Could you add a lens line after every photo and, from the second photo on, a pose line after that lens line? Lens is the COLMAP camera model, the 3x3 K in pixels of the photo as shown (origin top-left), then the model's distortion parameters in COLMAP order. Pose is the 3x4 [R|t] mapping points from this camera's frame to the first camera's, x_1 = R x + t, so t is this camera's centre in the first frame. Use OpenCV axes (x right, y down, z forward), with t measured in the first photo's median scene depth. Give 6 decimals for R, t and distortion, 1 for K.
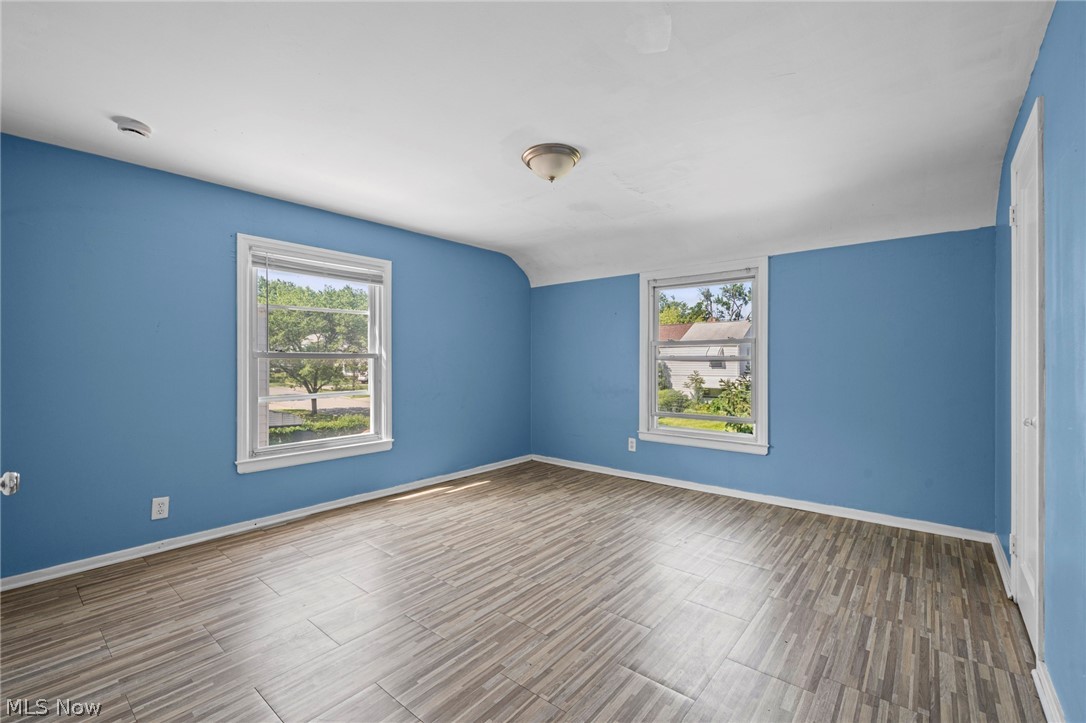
lens RADIAL K [[465.4, 0, 540.7], [0, 465.4, 358.9], [0, 0, 1]] dist [0.000374, 0.000066]
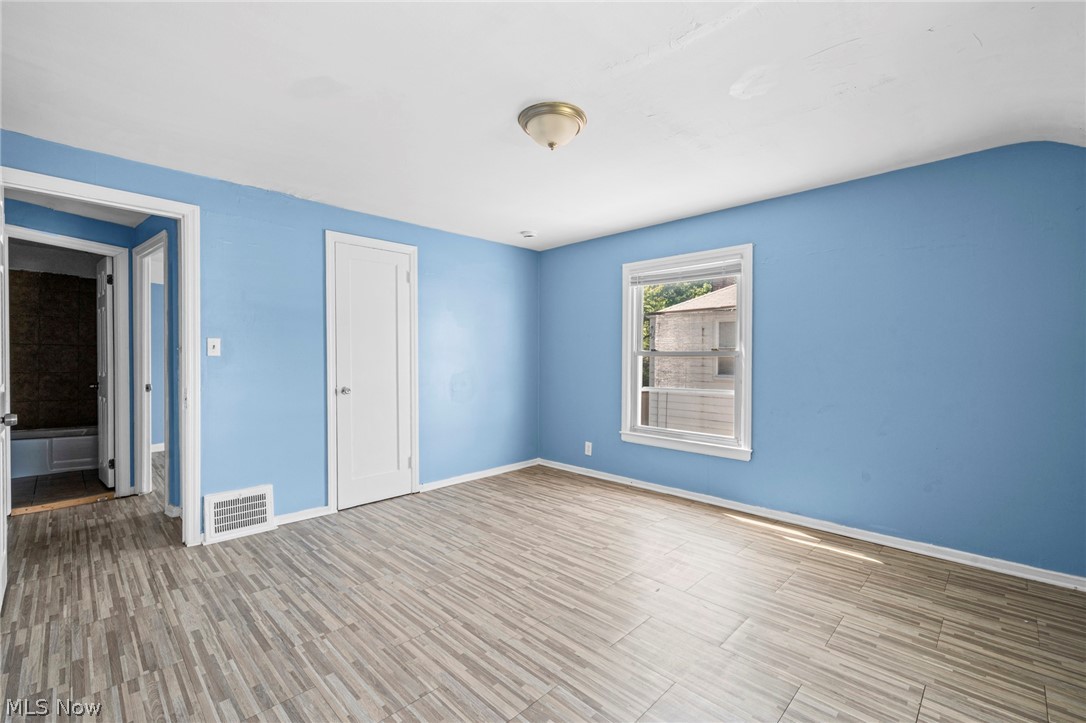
lens RADIAL K [[465.4, 0, 540.7], [0, 465.4, 358.9], [0, 0, 1]] dist [0.000374, 0.000066]
pose [[-0.077292, 0.007127, -0.996983, 0.696387], [0.000815, 0.999975, 0.007085, -0.002769], [0.997008, -0.000265, -0.077296, 0.827133]]
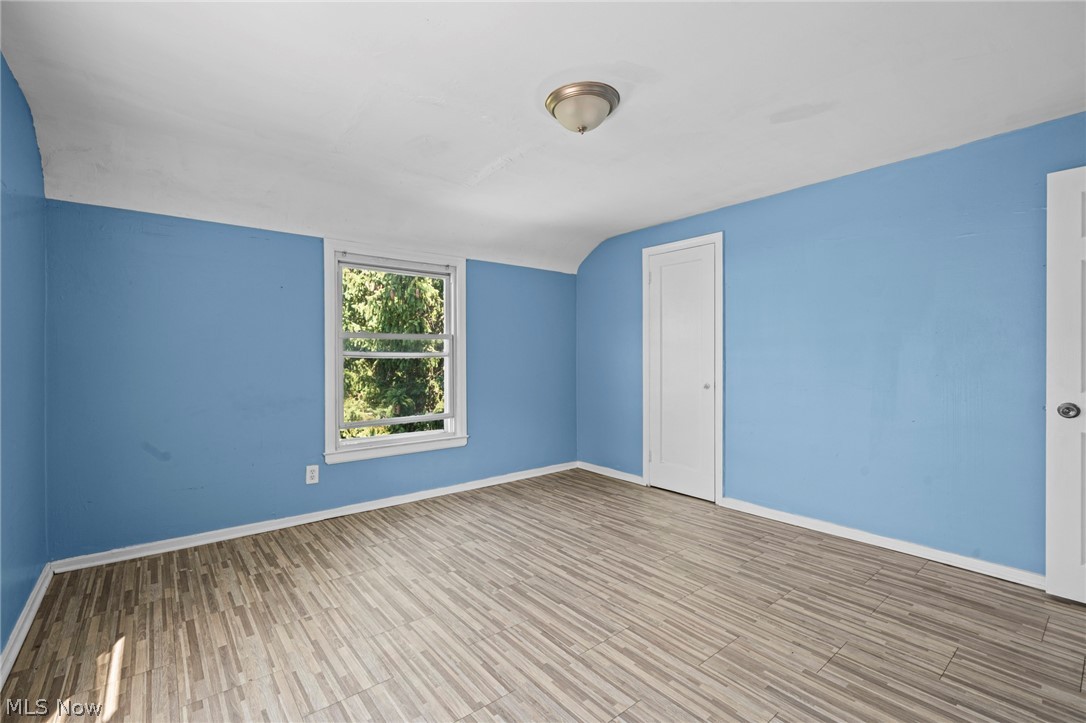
lens RADIAL K [[475.5, 0, 525.1], [0, 475.5, 356.1], [0, 0, 1]] dist [-0.002169, -0.000204]
pose [[0.199942, -0.000217, 0.979808, -0.628817], [-0.002190, 0.999997, 0.000668, 0.001226], [-0.979805, -0.002280, 0.199941, 0.737727]]
